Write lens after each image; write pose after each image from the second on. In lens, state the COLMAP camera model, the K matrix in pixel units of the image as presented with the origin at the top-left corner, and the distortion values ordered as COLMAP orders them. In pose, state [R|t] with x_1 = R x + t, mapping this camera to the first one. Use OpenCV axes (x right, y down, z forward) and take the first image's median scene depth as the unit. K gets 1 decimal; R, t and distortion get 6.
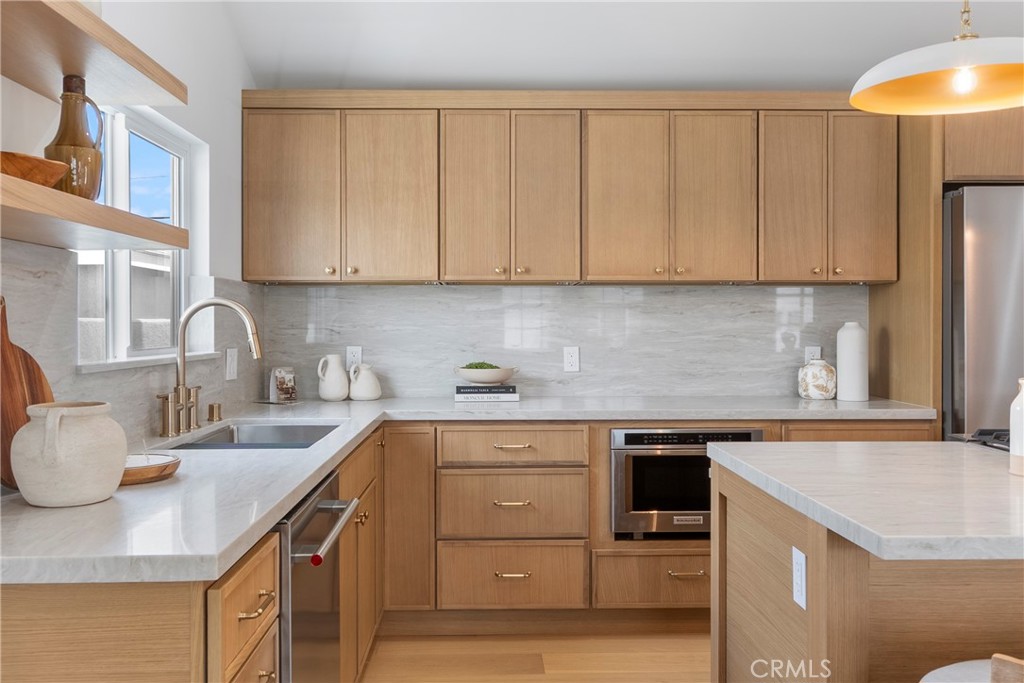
lens RADIAL K [[864.8, 0, 504.8], [0, 864.8, 327.9], [0, 0, 1]] dist [-0.010066, 0.001219]
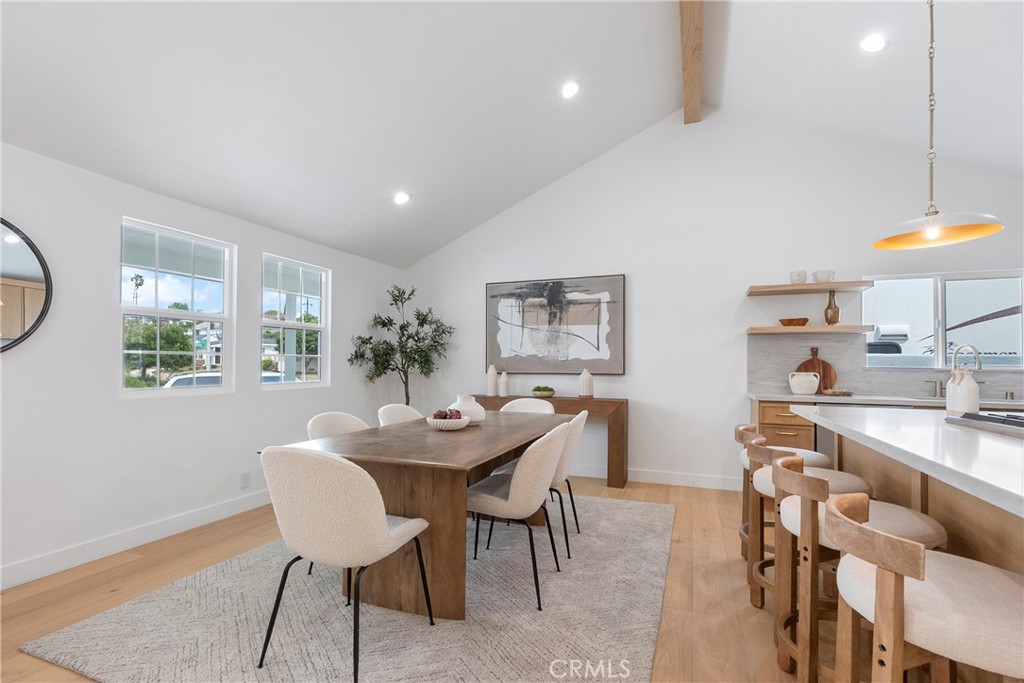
lens RADIAL K [[484.0, 0, 505.9], [0, 484.0, 356.6], [0, 0, 1]] dist [-0.004656, 0.000538]
pose [[-0.381381, -0.018146, -0.924240, 1.031783], [-0.015404, 0.999793, -0.013273, 0.028841], [0.924290, 0.009175, -0.381581, 0.240425]]
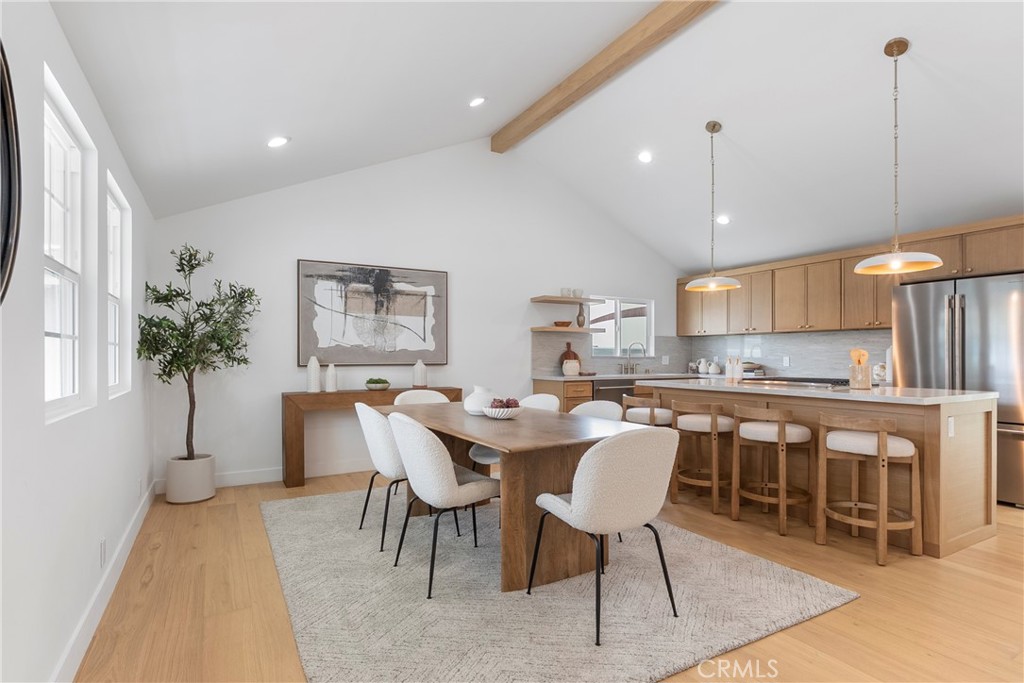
lens RADIAL K [[511.3, 0, 508.3], [0, 511.3, 352.3], [0, 0, 1]] dist [-0.007294, 0.001495]
pose [[0.480006, -0.004250, -0.877255, 1.102704], [-0.009497, 0.999904, -0.010040, 0.033546], [0.877214, 0.013151, 0.479920, -0.508843]]
